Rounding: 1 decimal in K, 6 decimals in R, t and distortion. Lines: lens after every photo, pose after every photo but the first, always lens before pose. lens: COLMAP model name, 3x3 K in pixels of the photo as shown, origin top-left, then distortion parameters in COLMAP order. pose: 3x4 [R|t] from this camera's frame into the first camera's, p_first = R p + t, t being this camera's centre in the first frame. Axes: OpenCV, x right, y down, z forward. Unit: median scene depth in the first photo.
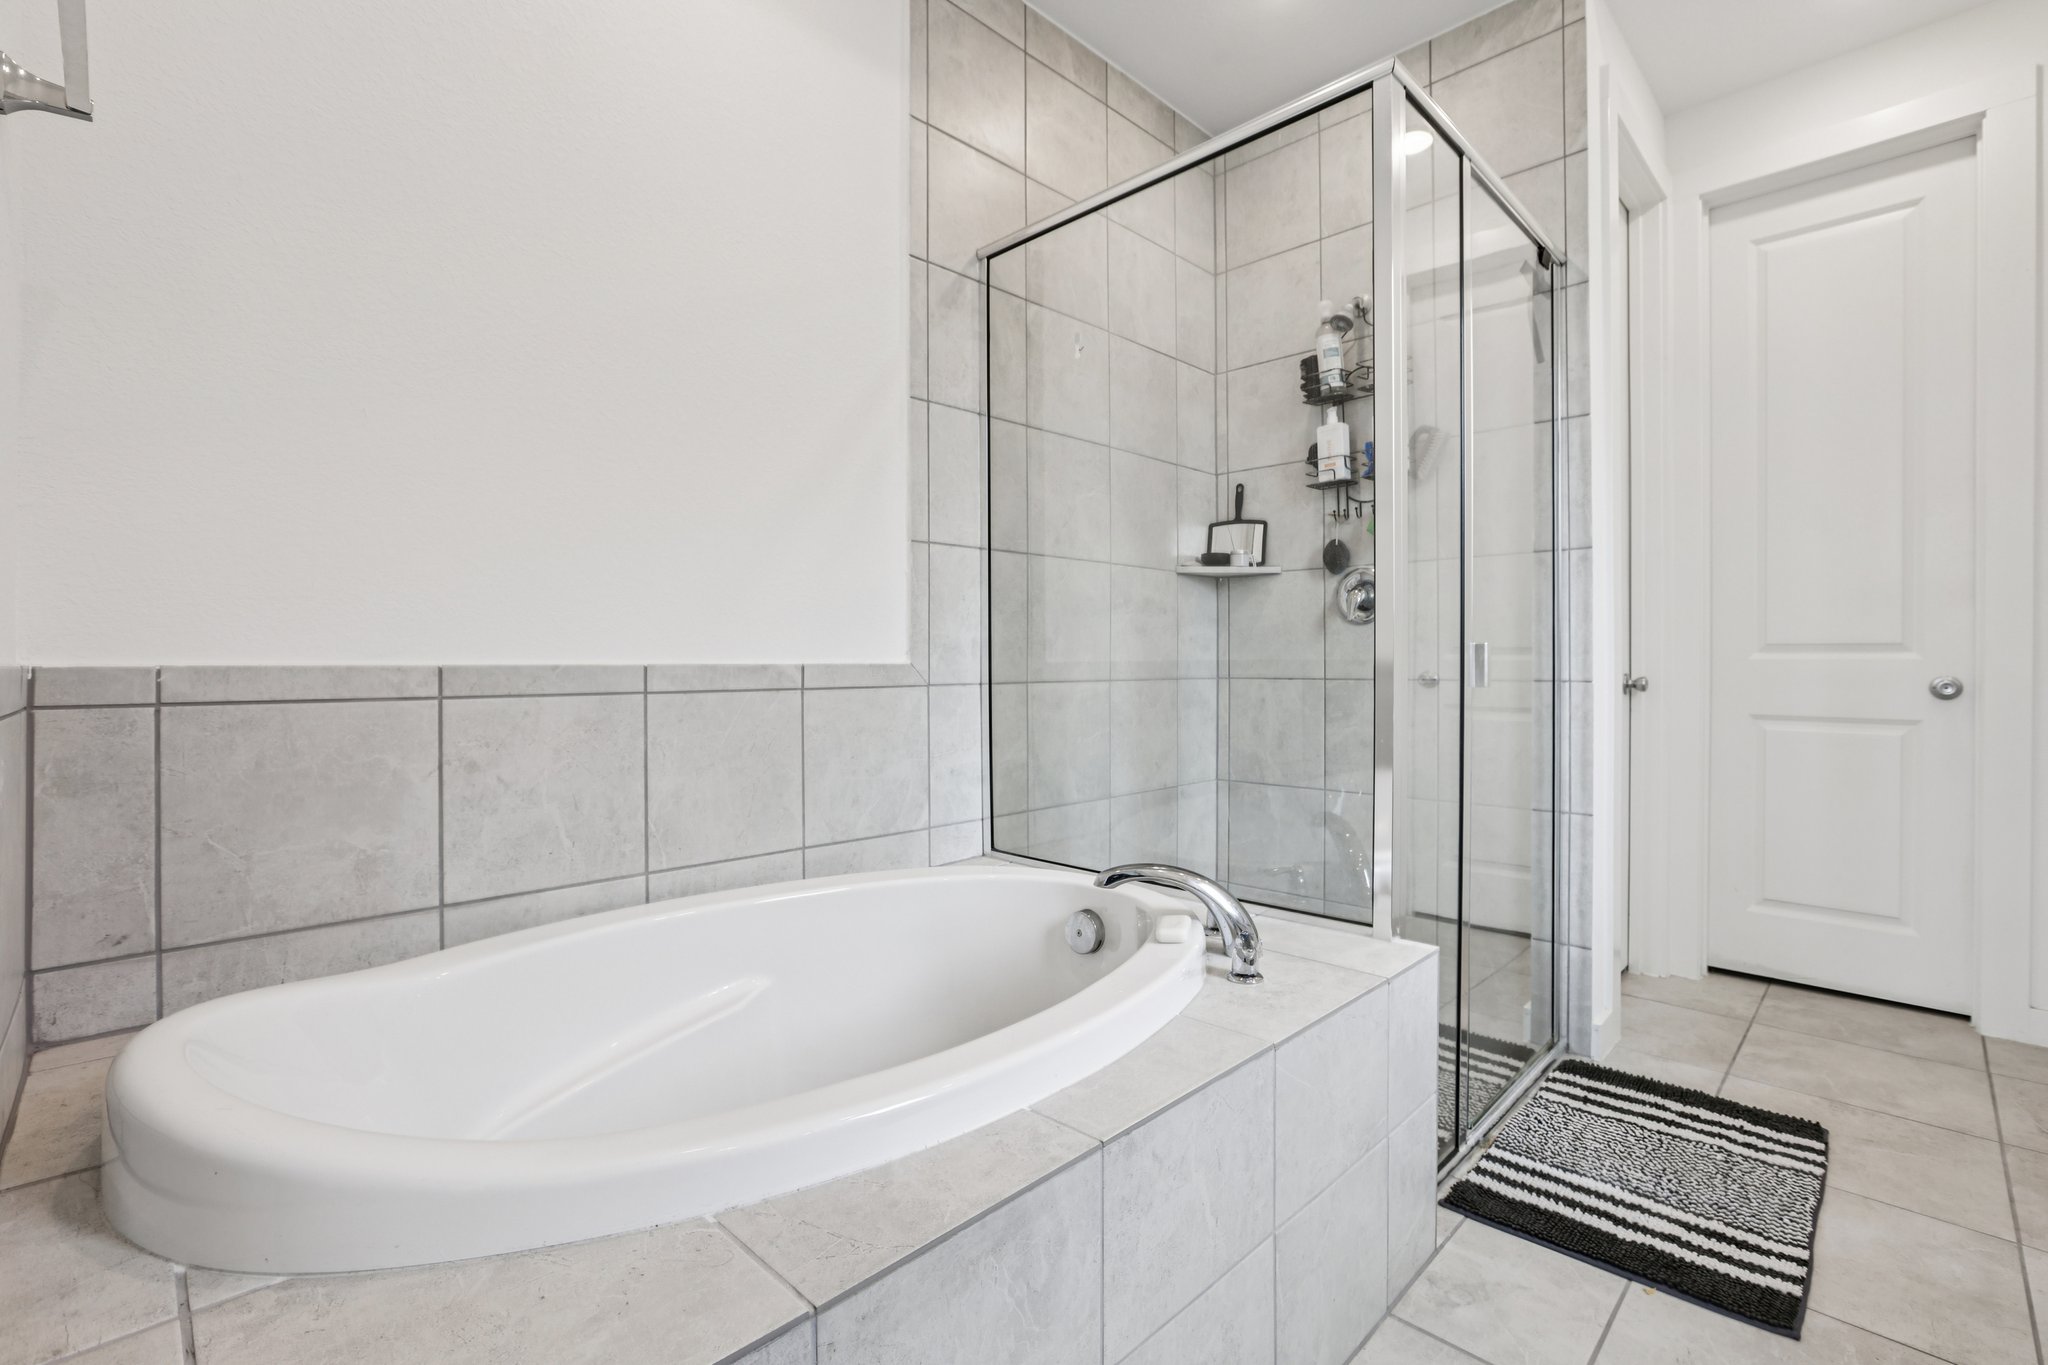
lens RADIAL K [[915.9, 0, 1034.3], [0, 915.9, 667.9], [0, 0, 1]] dist [-0.011492, 0.003417]
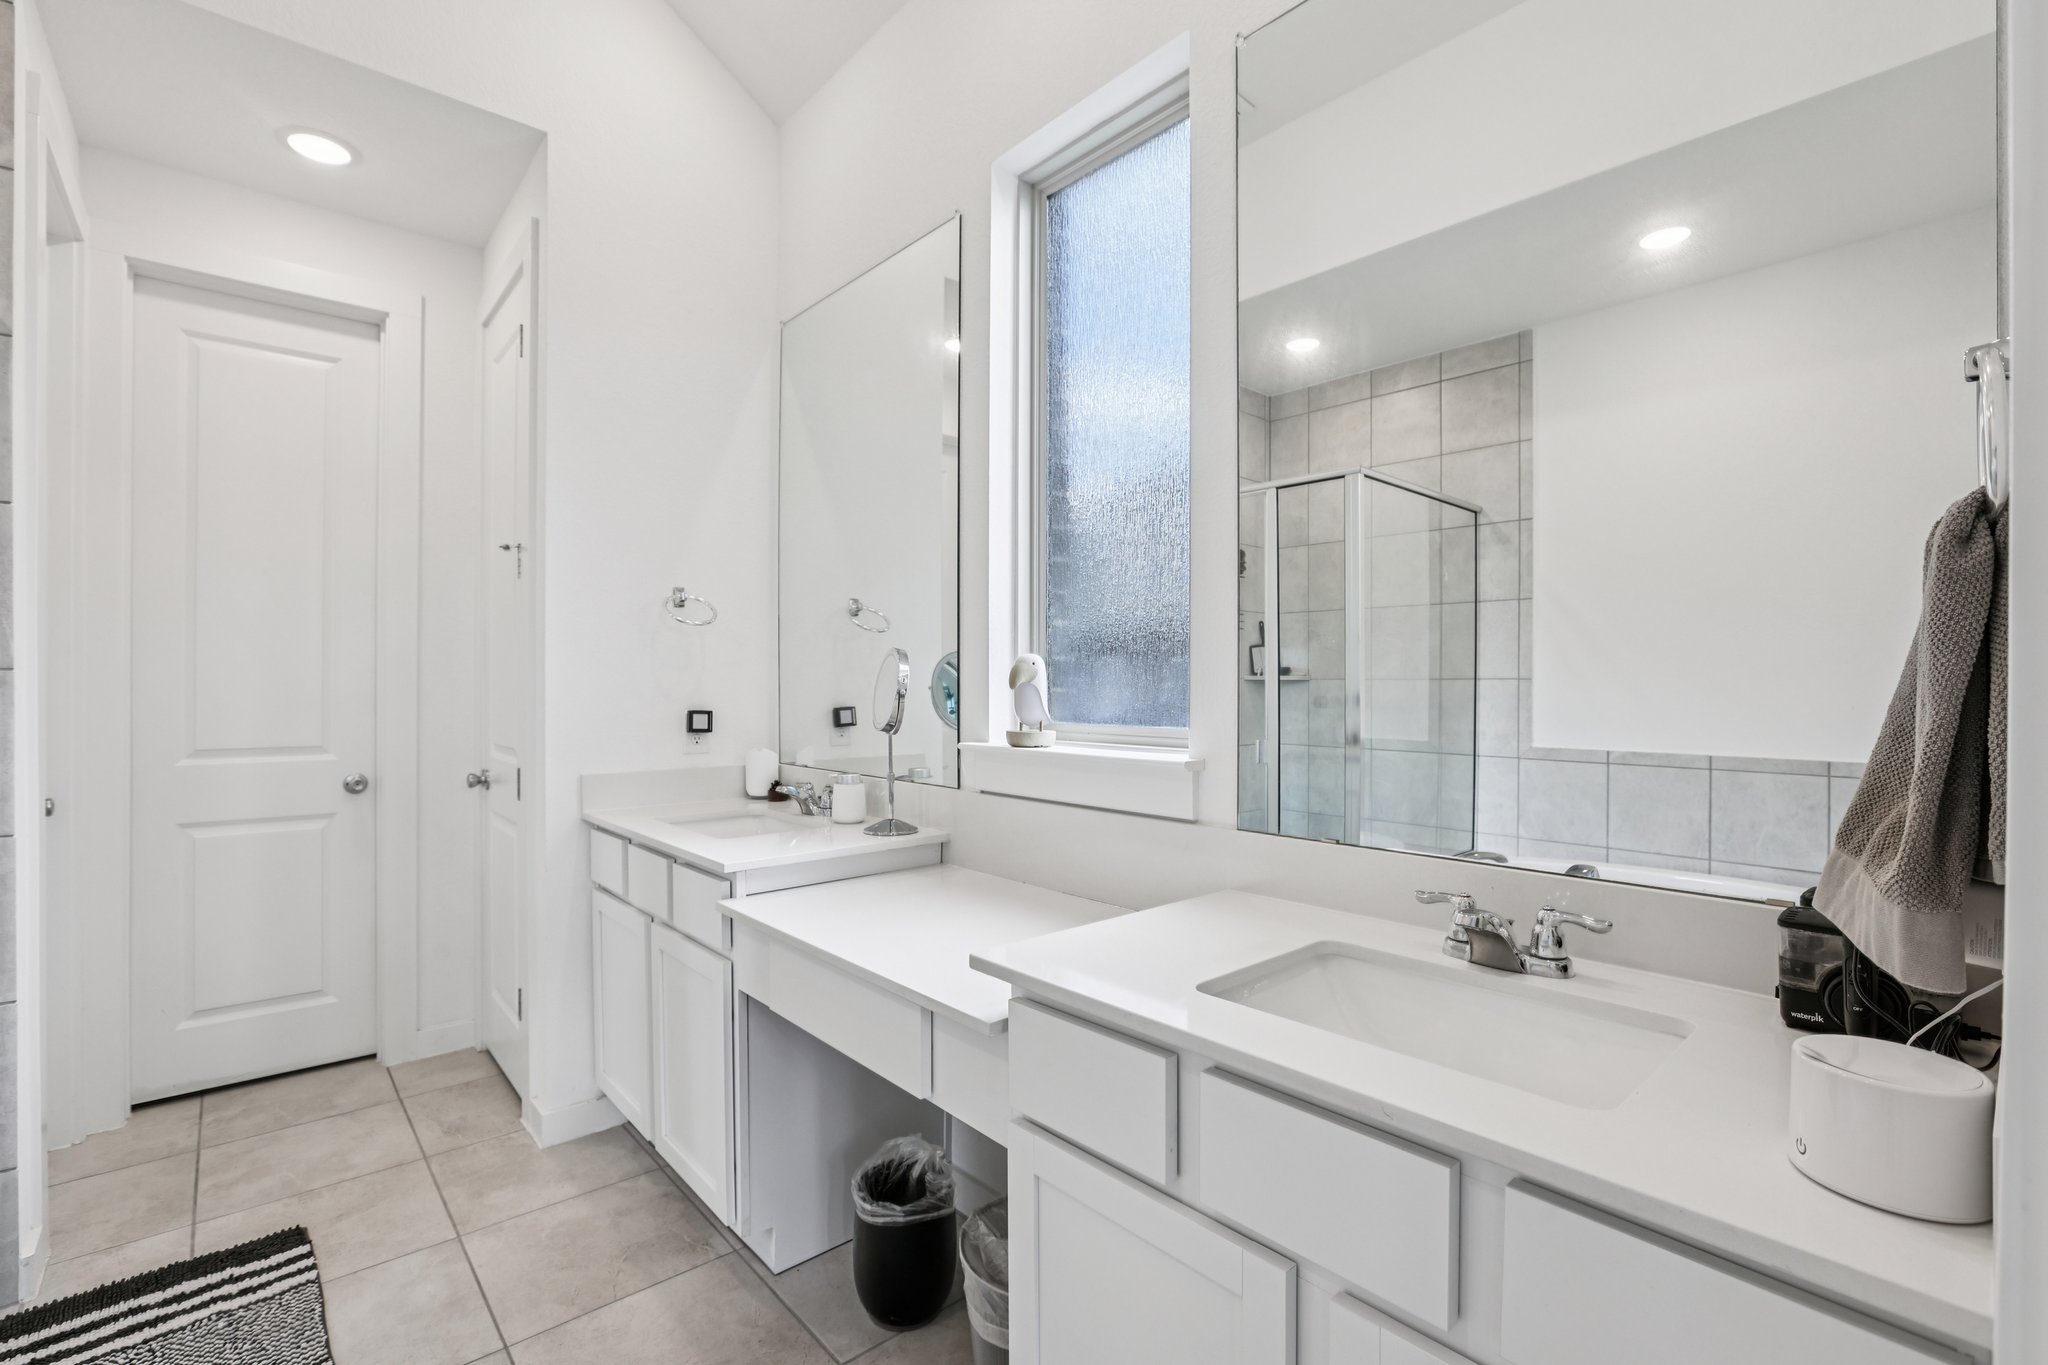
lens RADIAL K [[915.9, 0, 1020.5], [0, 915.9, 674.7], [0, 0, 1]] dist [-0.011492, 0.003417]
pose [[0.059094, -0.008544, 0.998216, -0.150087], [-0.012449, 0.999879, 0.009295, -0.163611], [-0.998175, -0.012976, 0.058981, 0.076598]]
